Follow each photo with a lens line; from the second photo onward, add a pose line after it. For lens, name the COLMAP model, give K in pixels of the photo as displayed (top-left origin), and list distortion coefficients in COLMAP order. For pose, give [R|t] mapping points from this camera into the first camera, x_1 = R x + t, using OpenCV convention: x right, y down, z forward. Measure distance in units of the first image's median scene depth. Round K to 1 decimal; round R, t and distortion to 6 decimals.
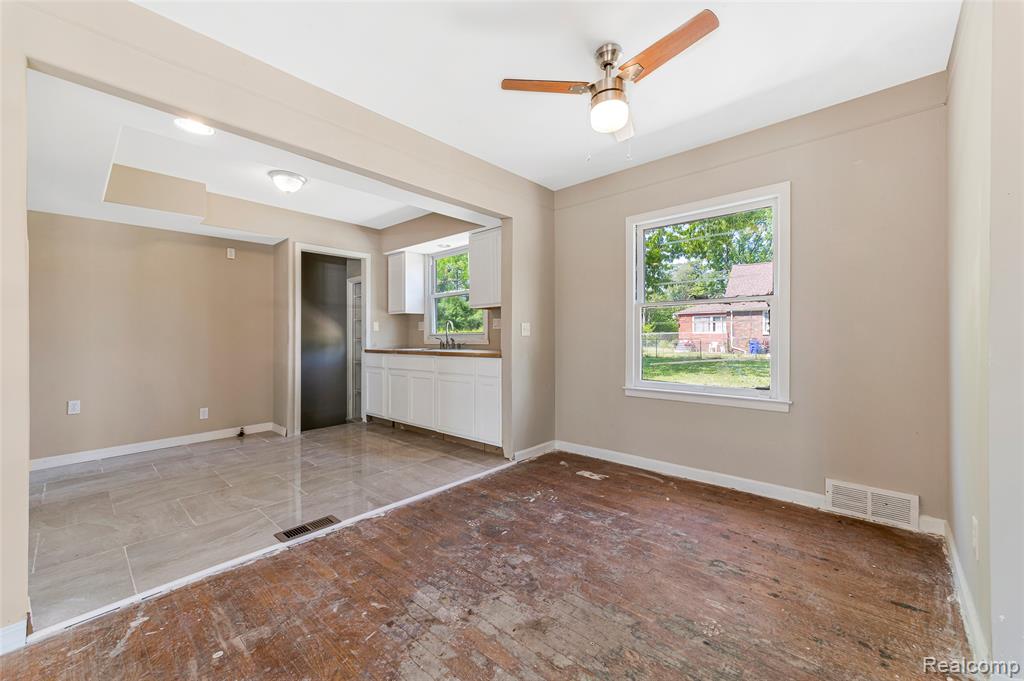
lens RADIAL K [[406.9, 0, 513.6], [0, 406.9, 338.5], [0, 0, 1]] dist [0.006450, -0.001980]
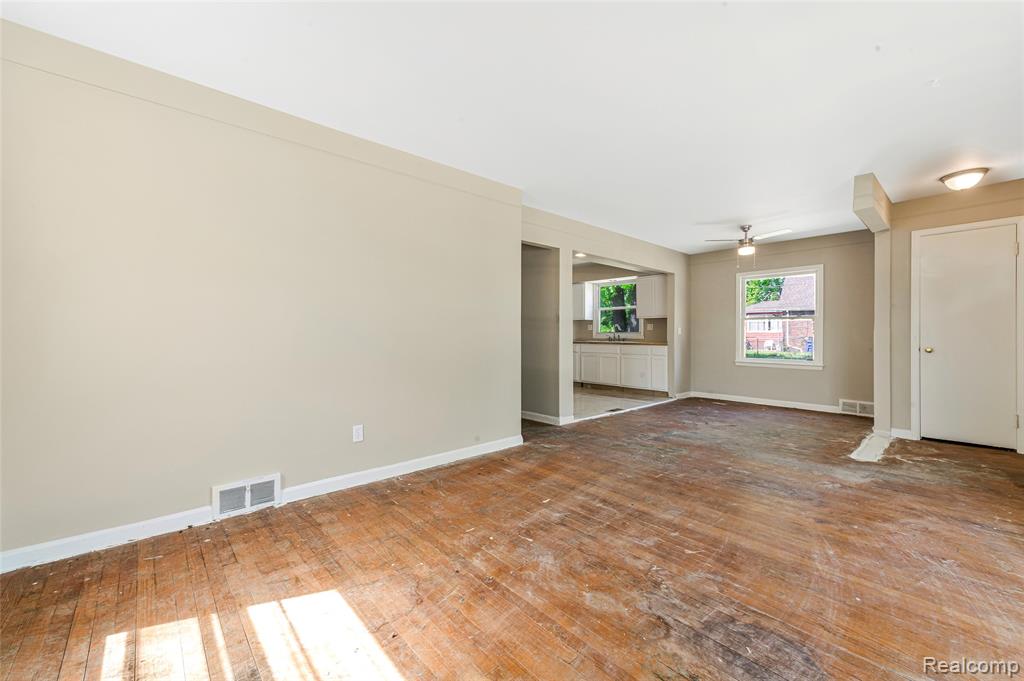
lens RADIAL K [[406.9, 0, 513.7], [0, 406.9, 334.6], [0, 0, 1]] dist [0.006450, -0.001980]
pose [[0.995179, 0.008586, -0.097694, -0.415372], [-0.008764, 0.999961, -0.001395, 0.003468], [0.097678, 0.002245, 0.995215, -0.730955]]
